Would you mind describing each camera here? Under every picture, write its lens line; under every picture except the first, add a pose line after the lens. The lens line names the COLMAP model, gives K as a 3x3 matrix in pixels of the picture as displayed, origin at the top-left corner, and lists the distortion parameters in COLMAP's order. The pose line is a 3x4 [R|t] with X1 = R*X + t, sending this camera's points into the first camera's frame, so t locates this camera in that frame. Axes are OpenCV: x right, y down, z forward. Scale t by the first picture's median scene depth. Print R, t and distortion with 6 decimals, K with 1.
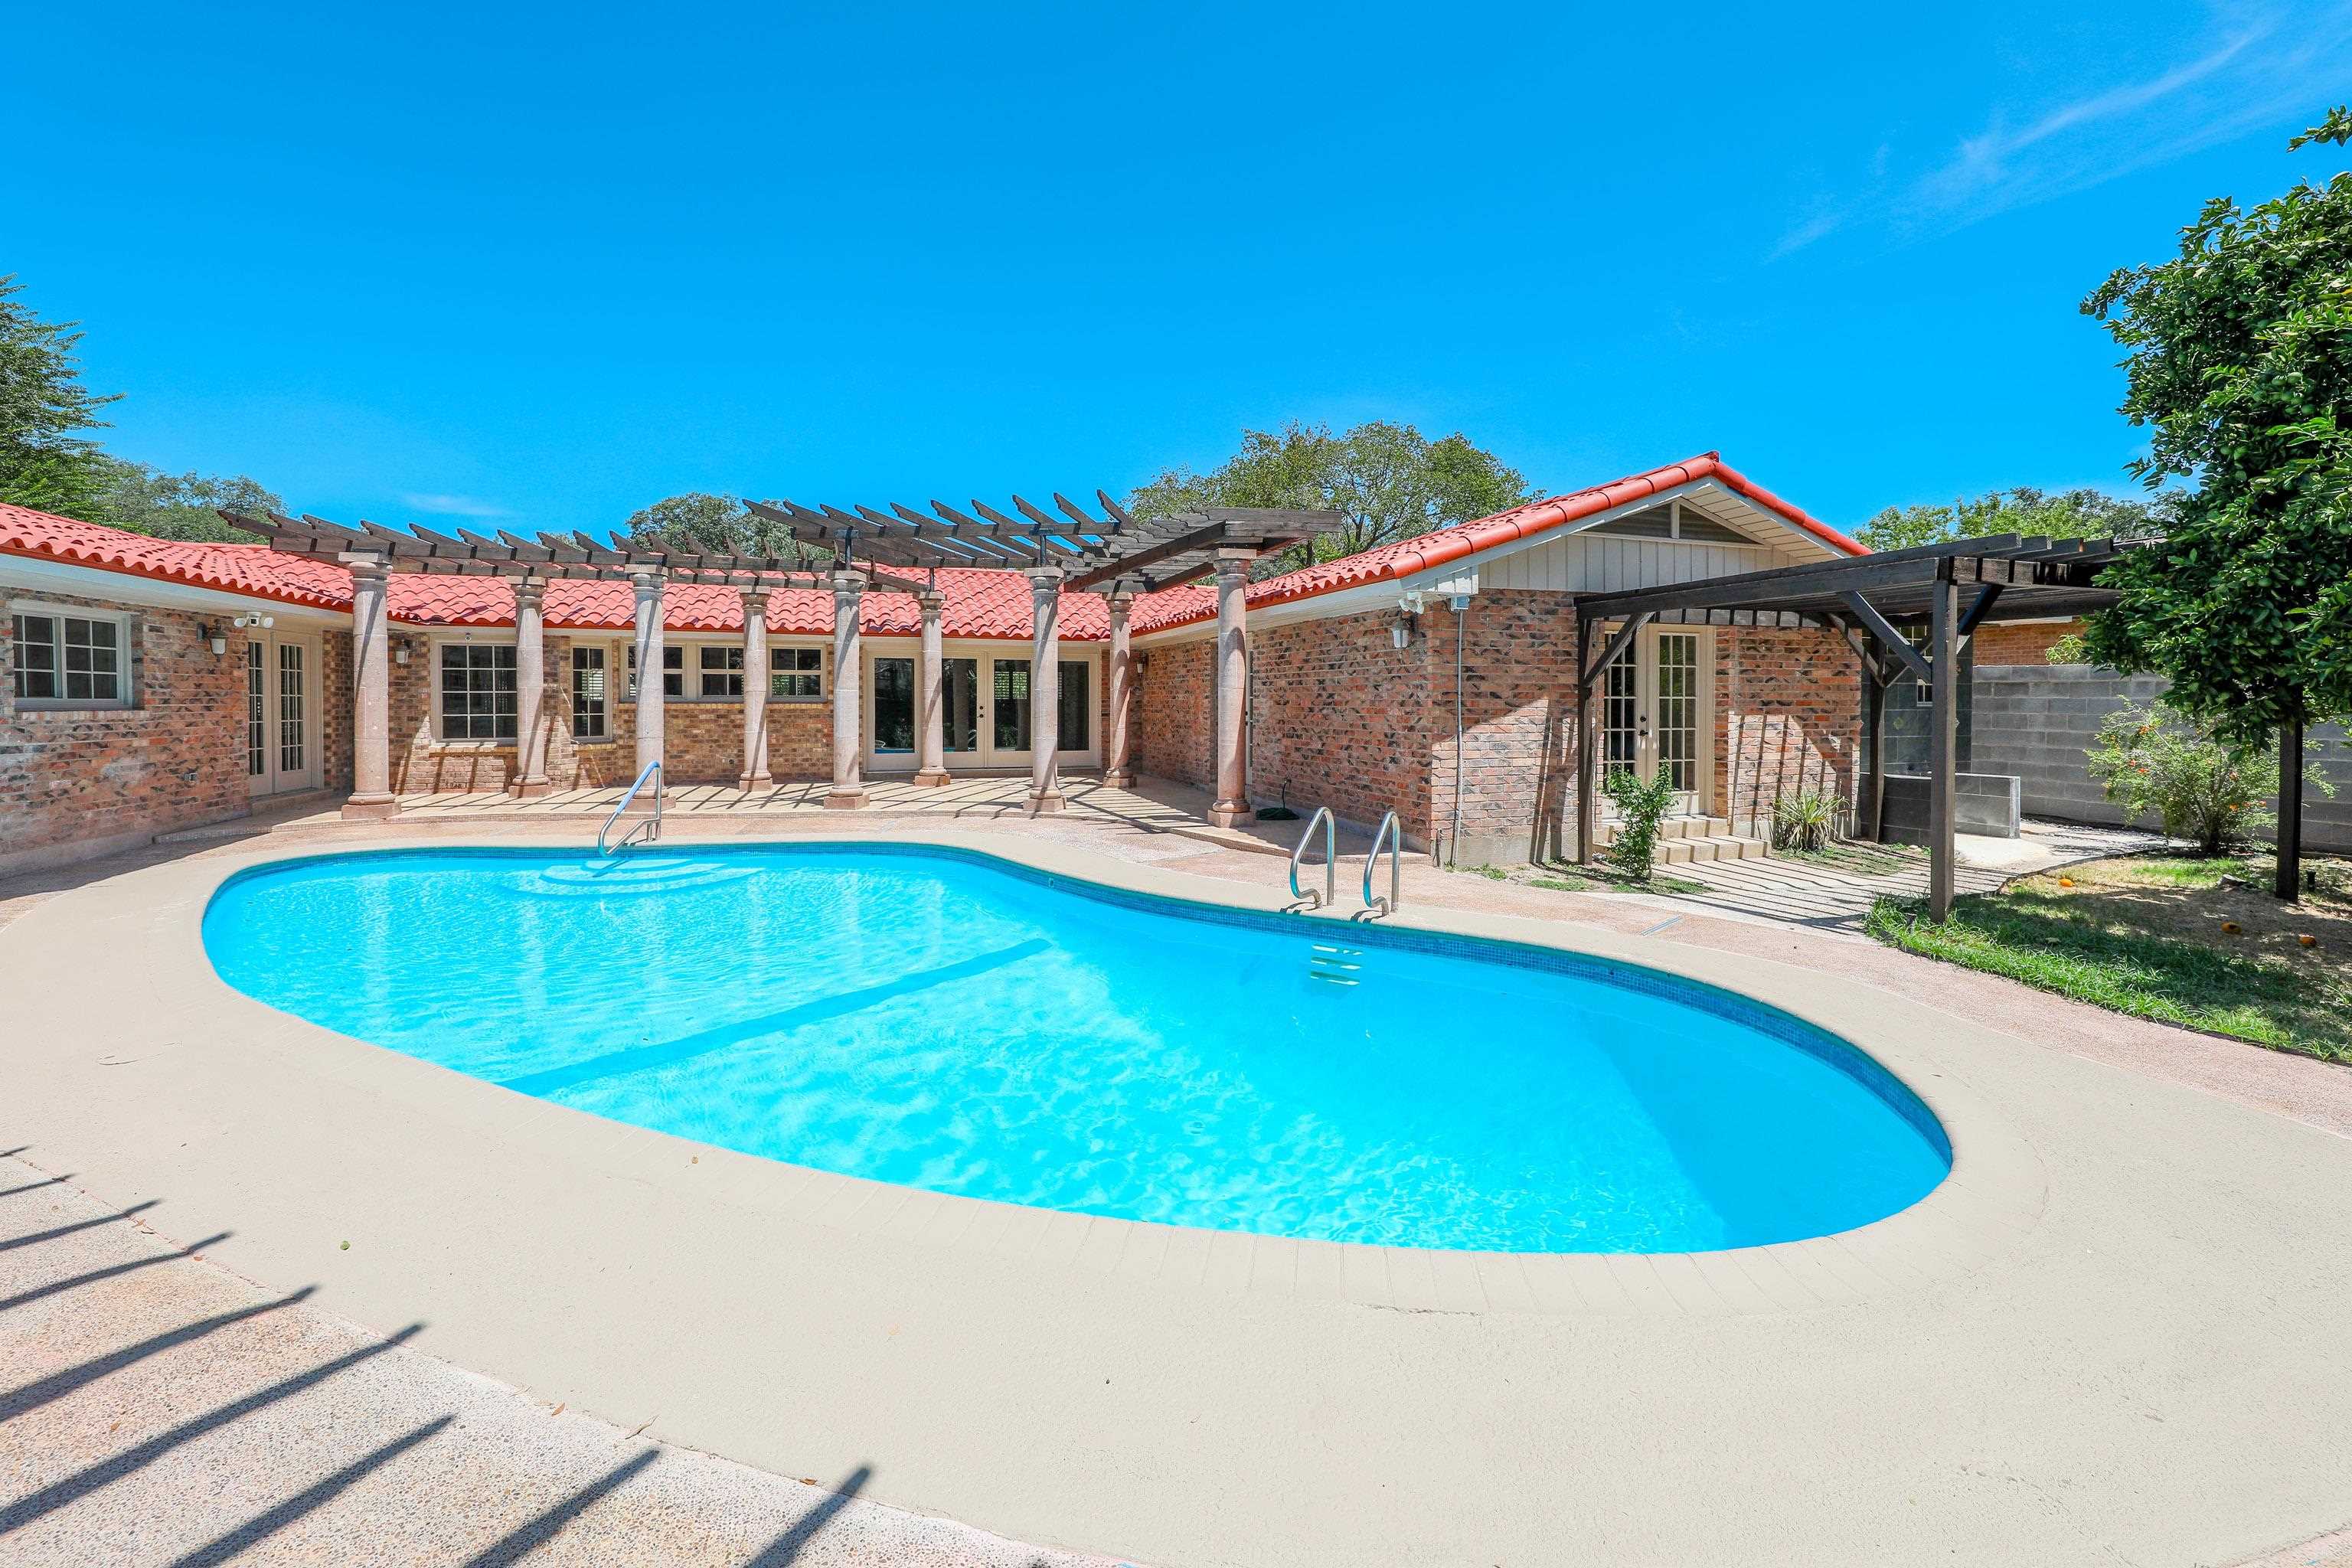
lens RADIAL K [[929.8, 0, 1177.0], [0, 929.8, 699.9], [0, 0, 1]] dist [0.014365, -0.000061]
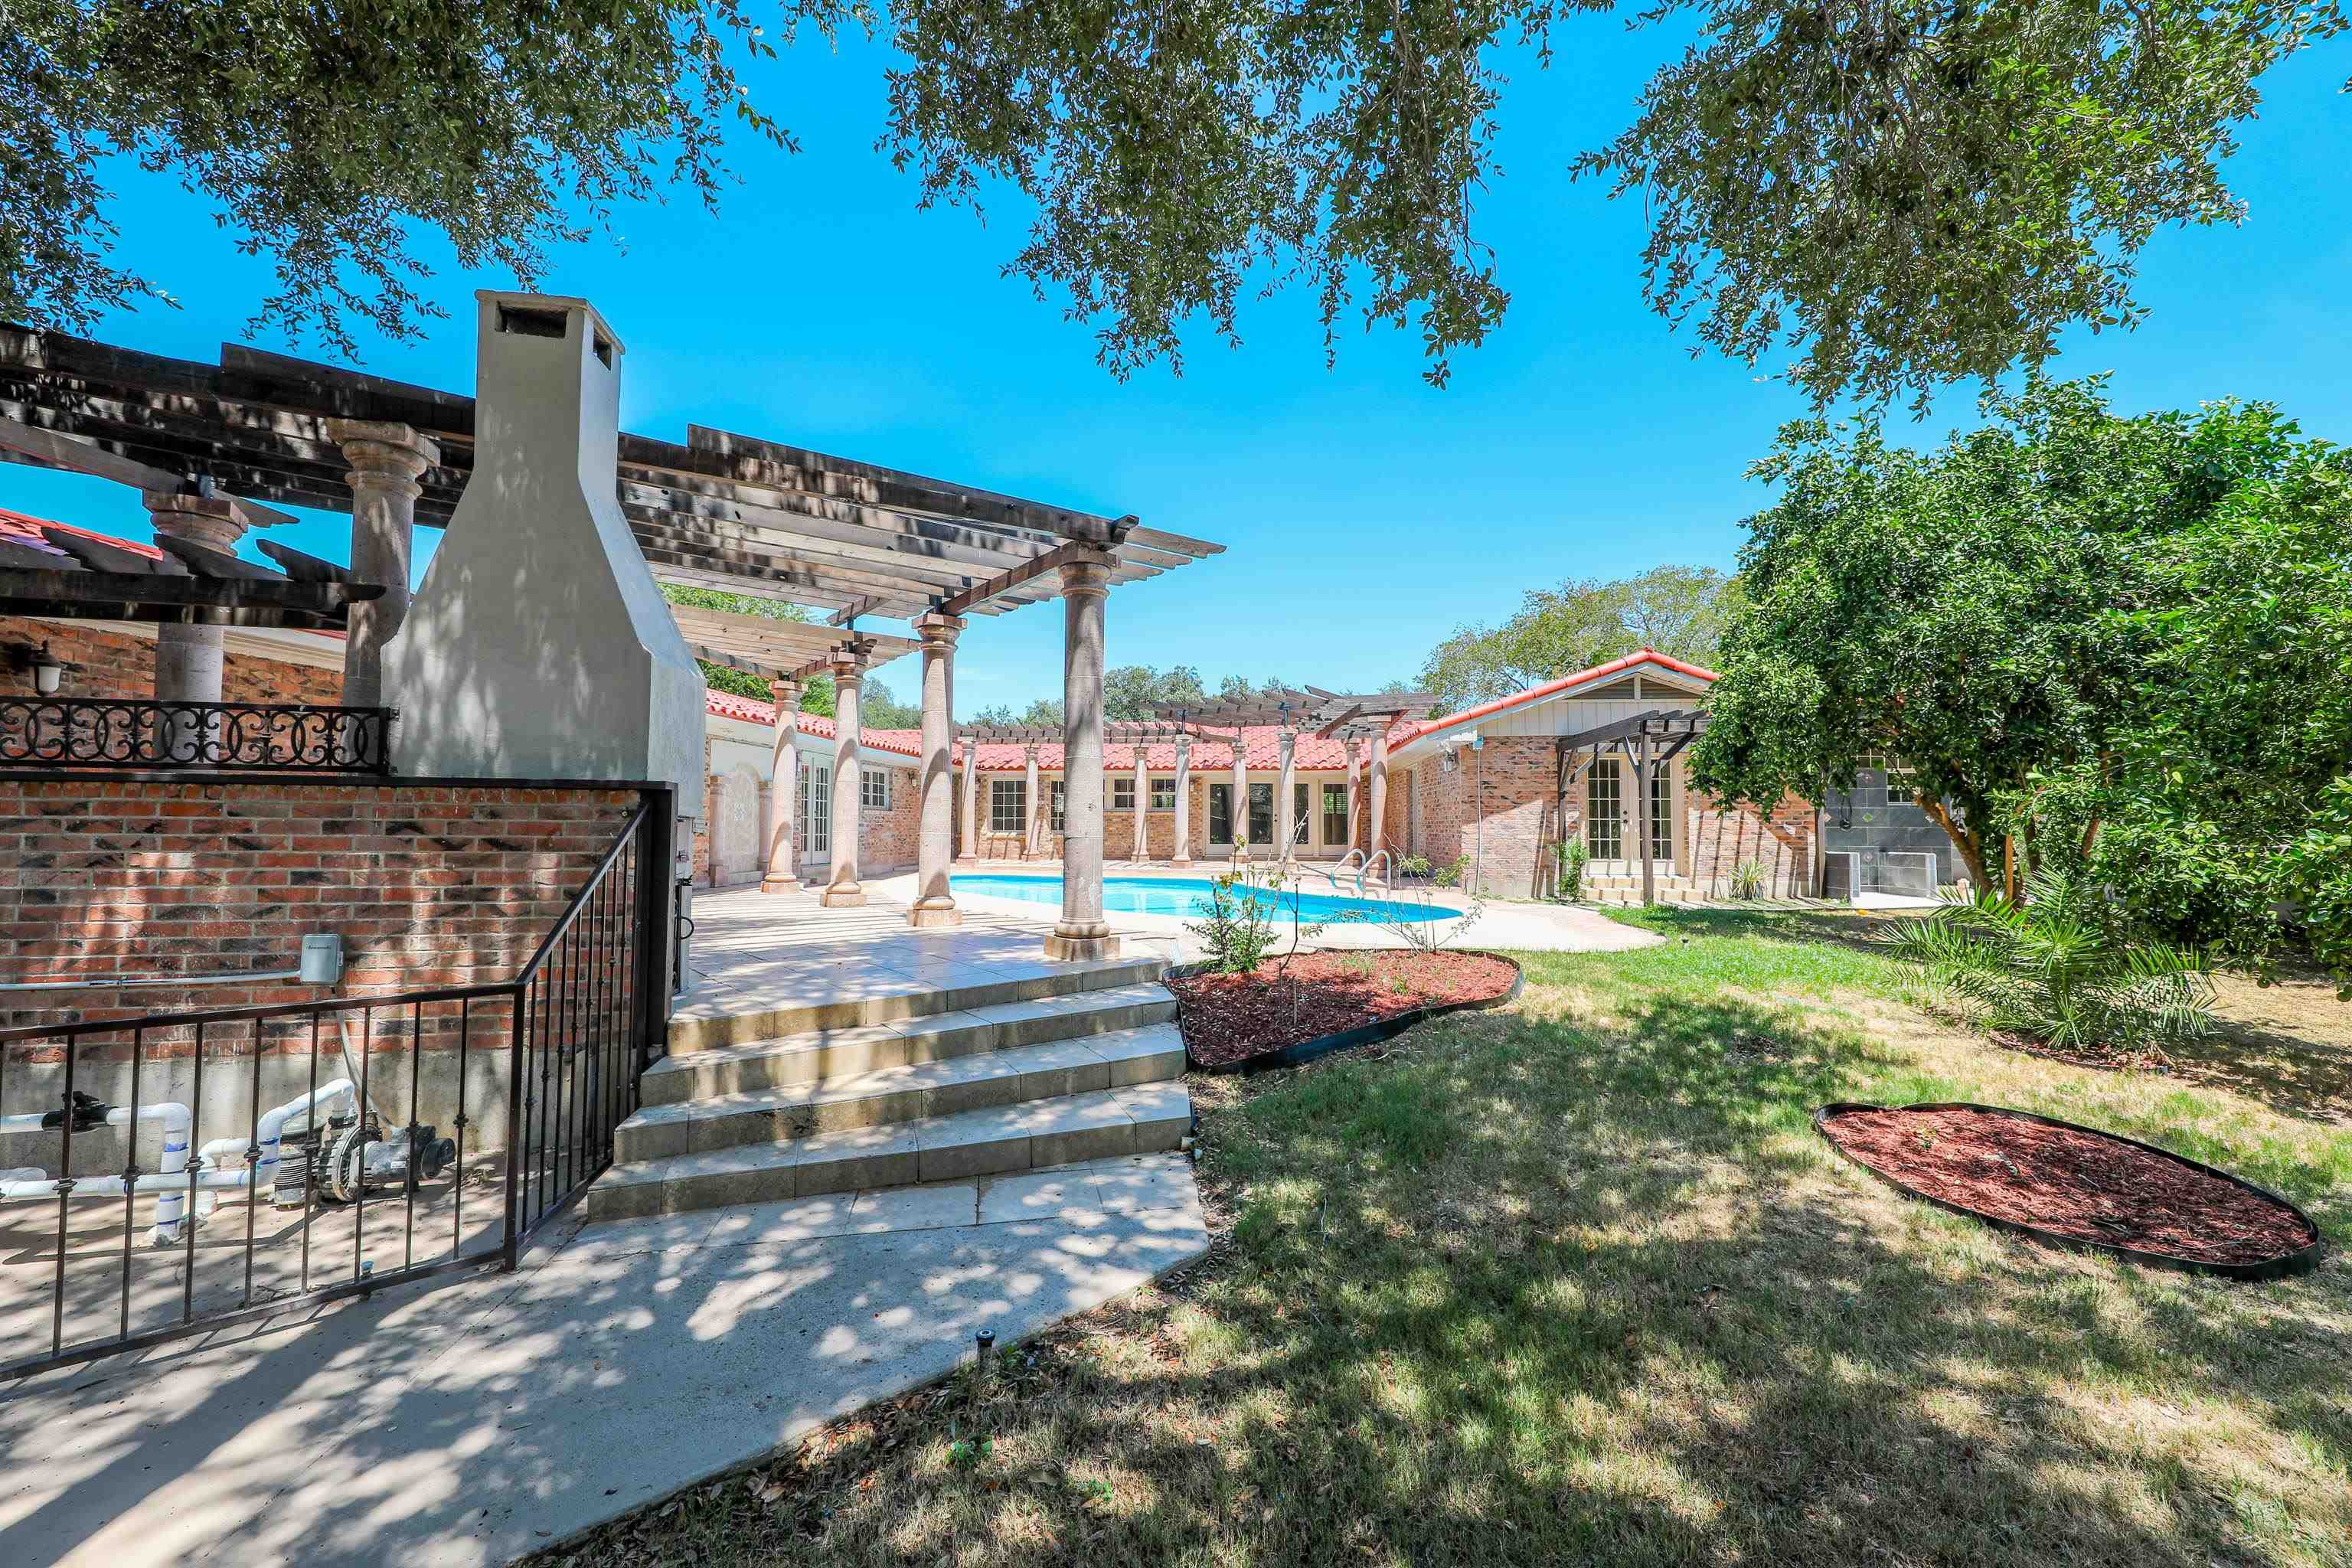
lens RADIAL K [[947.5, 0, 1176.0], [0, 947.5, 784.0], [0, 0, 1]] dist [0.000008, -0.000001]
pose [[0.904868, -0.016695, -0.425364, 0.363800], [-0.004051, 0.998848, -0.047822, 0.038047], [0.425673, 0.044996, 0.903758, -0.571524]]
